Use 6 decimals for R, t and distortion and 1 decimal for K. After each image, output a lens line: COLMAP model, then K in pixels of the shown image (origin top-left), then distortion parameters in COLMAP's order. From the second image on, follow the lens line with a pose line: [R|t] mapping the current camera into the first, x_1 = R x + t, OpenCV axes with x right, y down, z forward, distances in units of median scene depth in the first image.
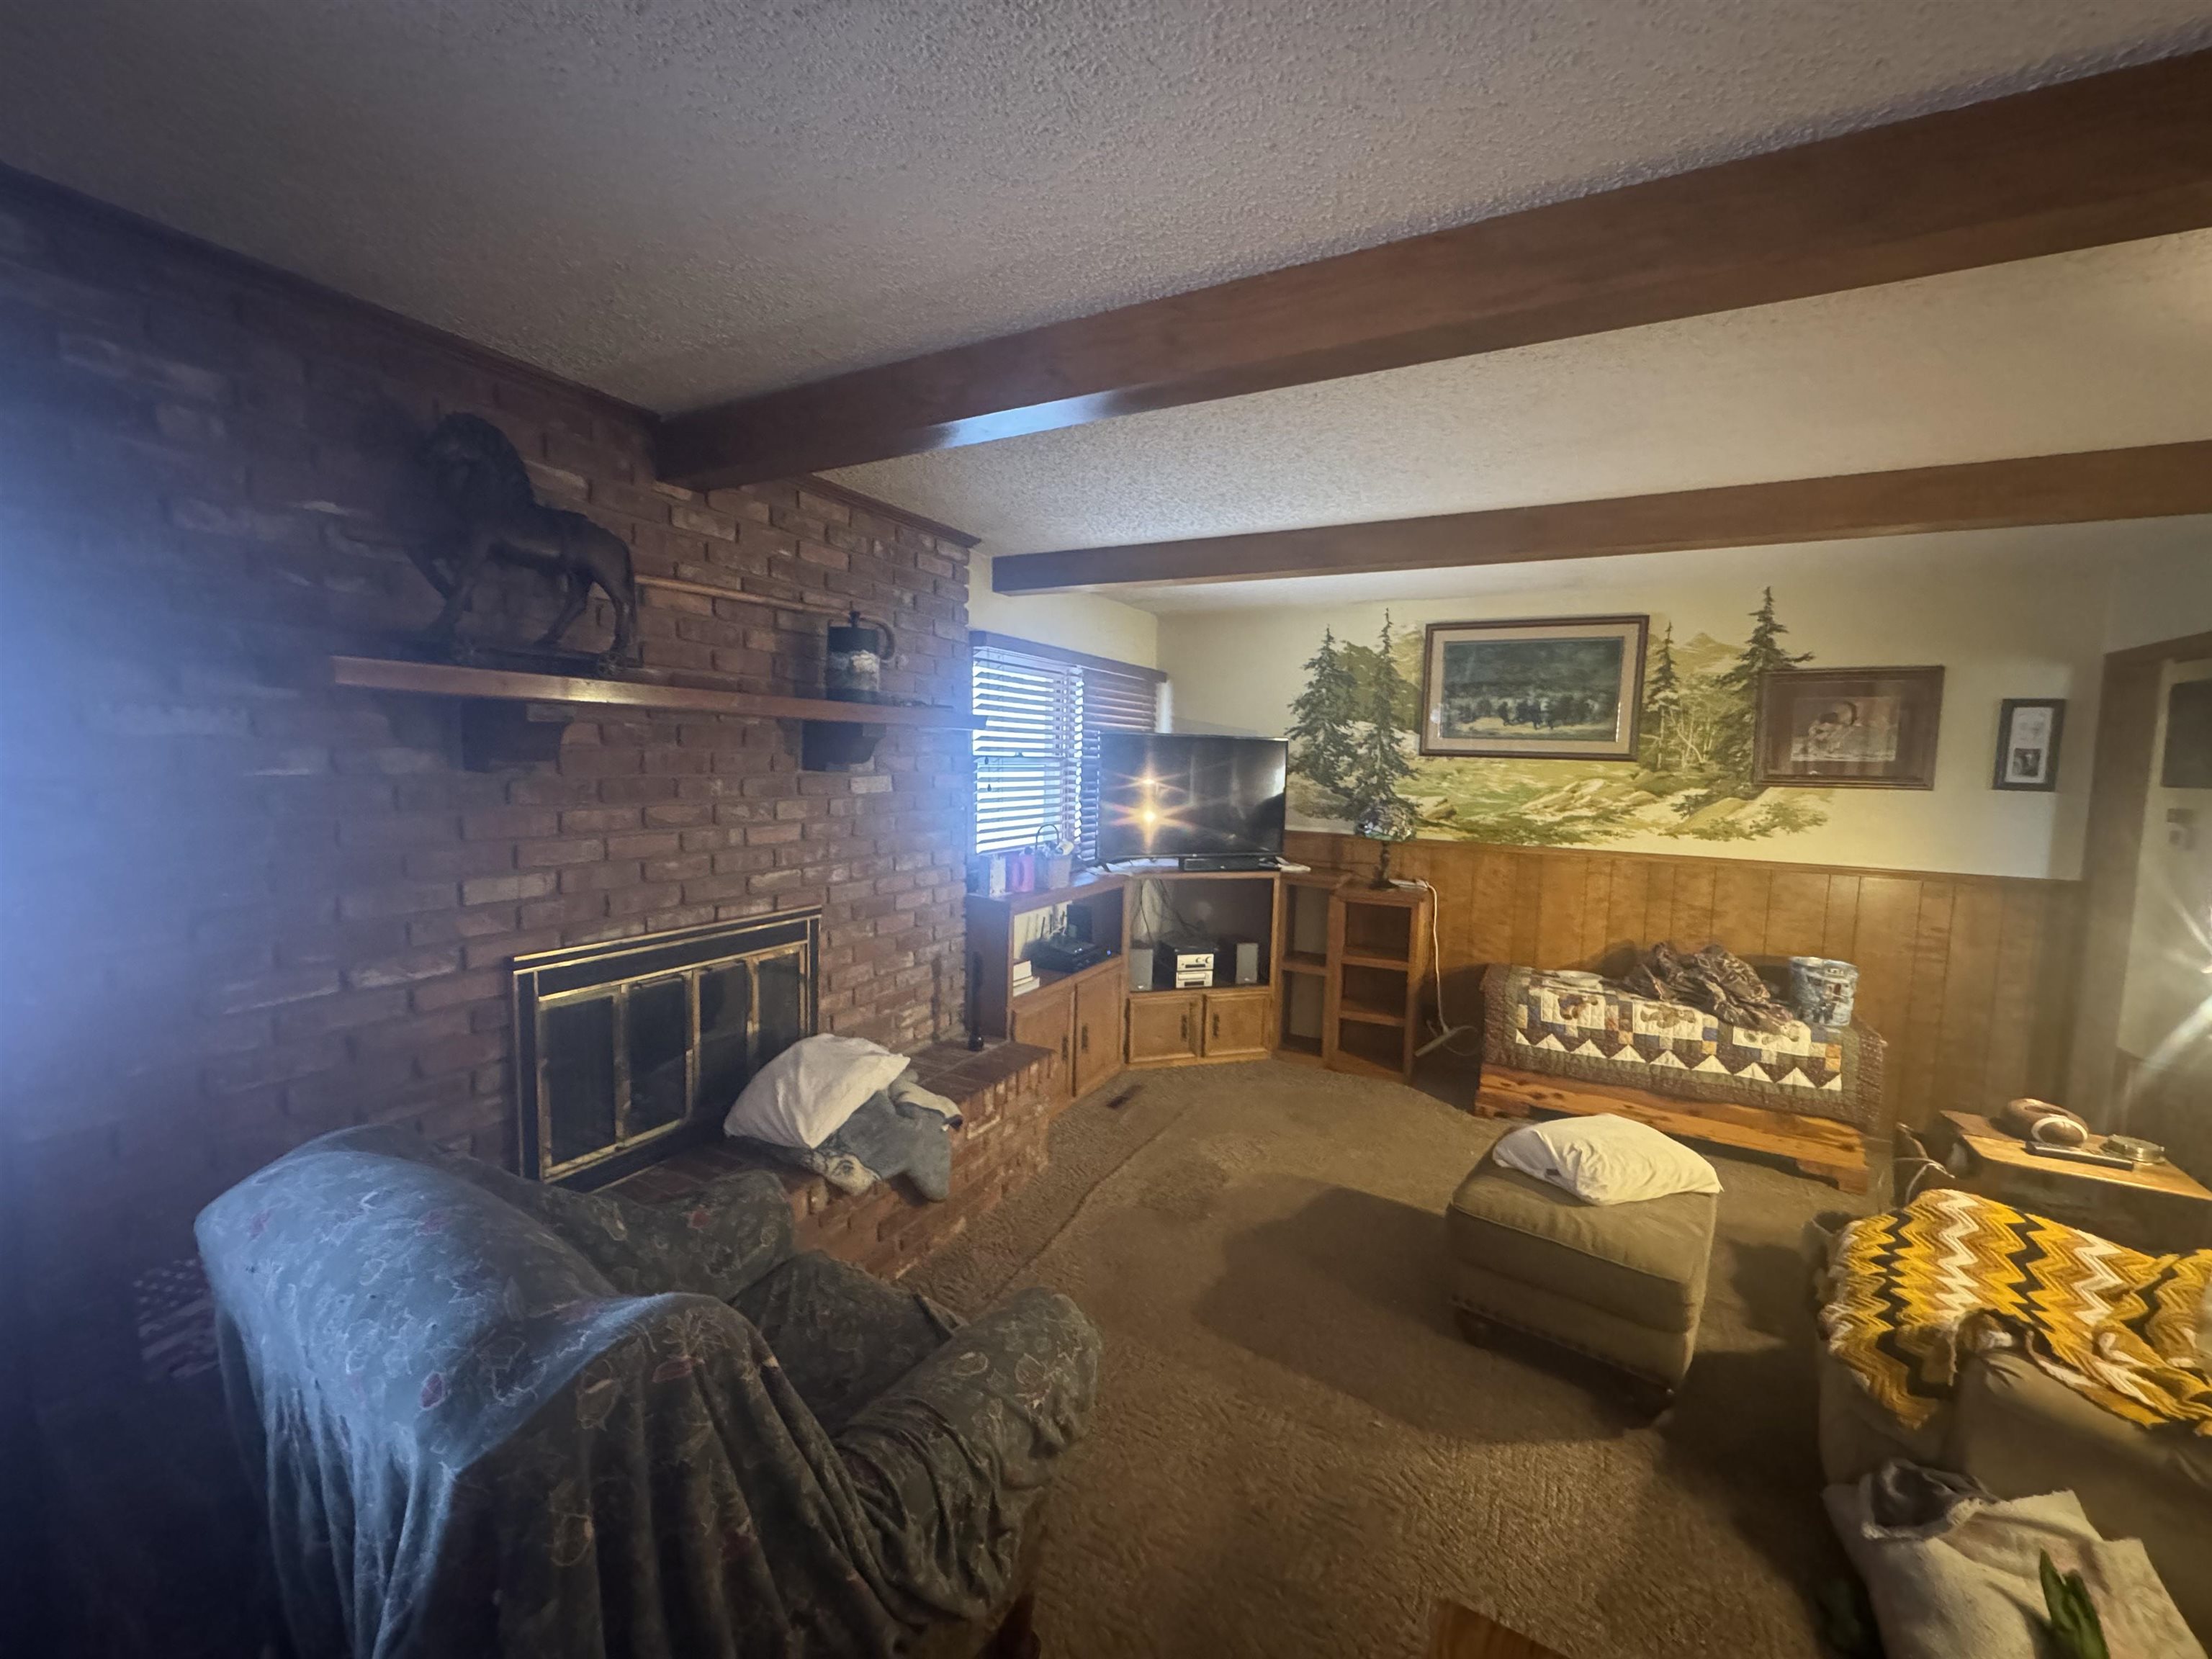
lens RADIAL K [[879.3, 0, 1106.0], [0, 879.3, 829.5], [0, 0, 1]] dist [-0.000815, -0.000388]
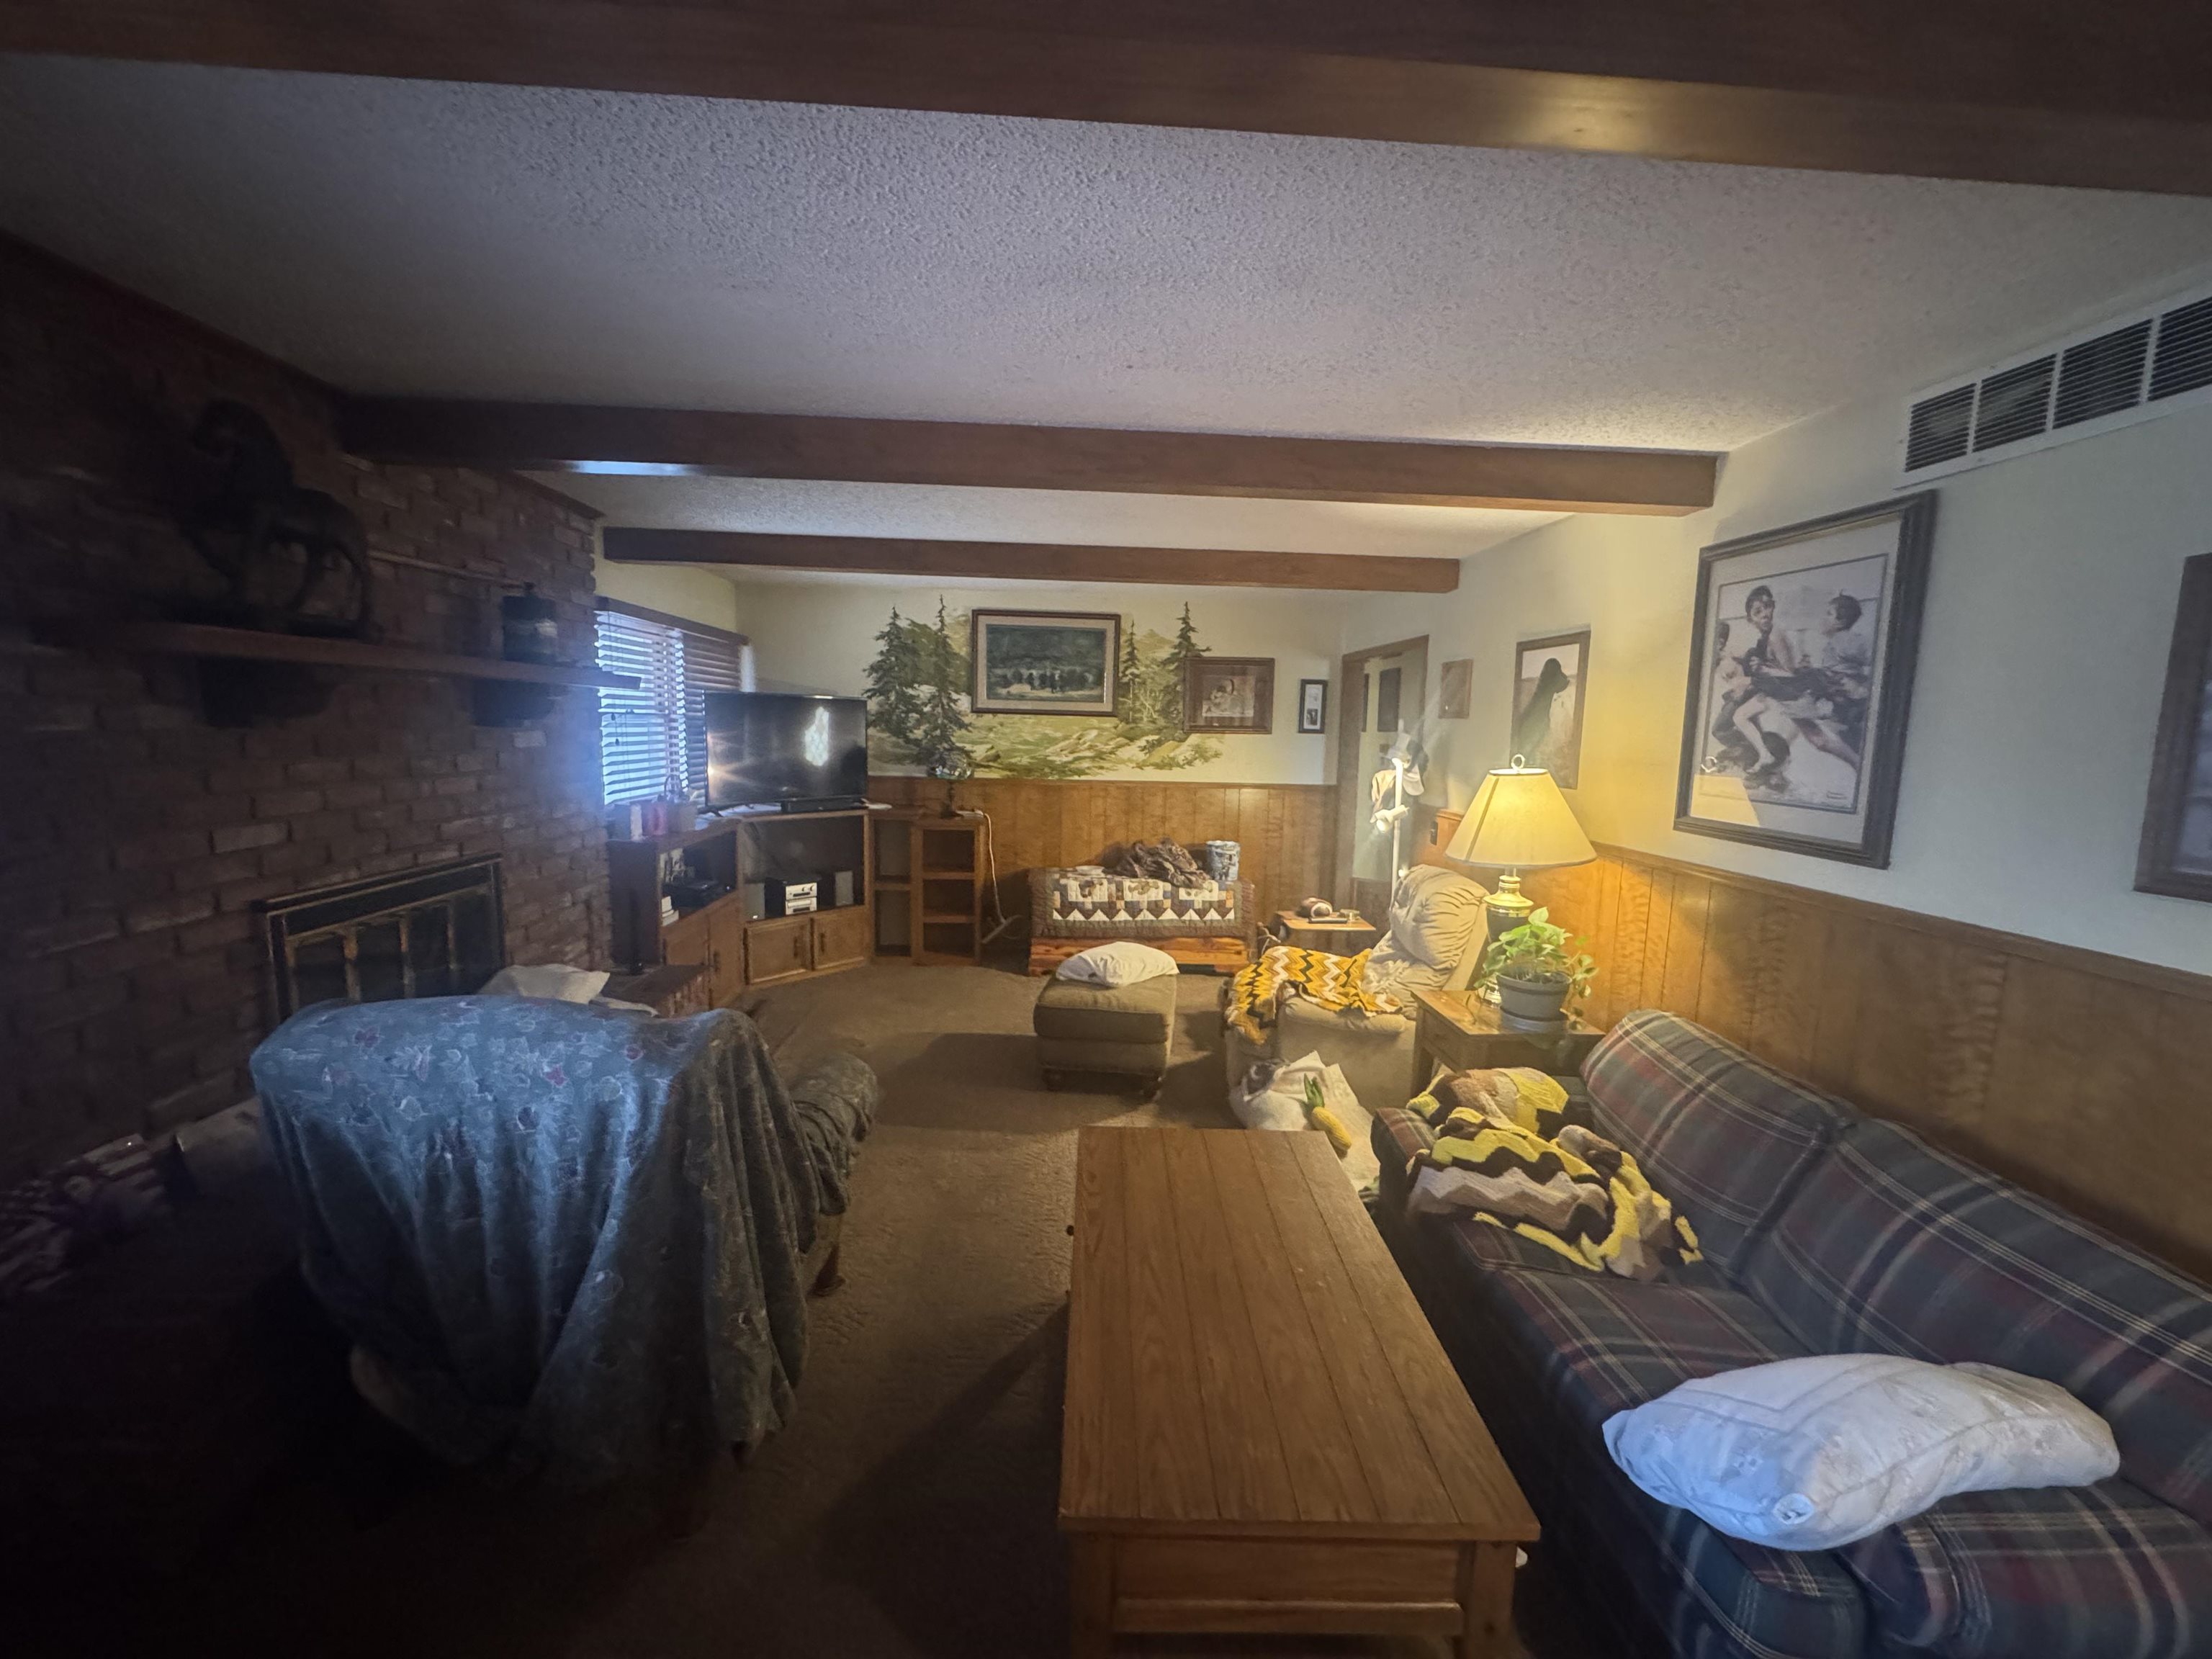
lens RADIAL K [[879.3, 0, 1106.0], [0, 879.3, 829.5], [0, 0, 1]] dist [-0.000815, -0.000388]
pose [[0.852426, -0.068046, 0.518401, -0.197684], [0.043070, 0.997264, 0.060080, 0.022084], [-0.521071, -0.028887, 0.853024, -0.259092]]
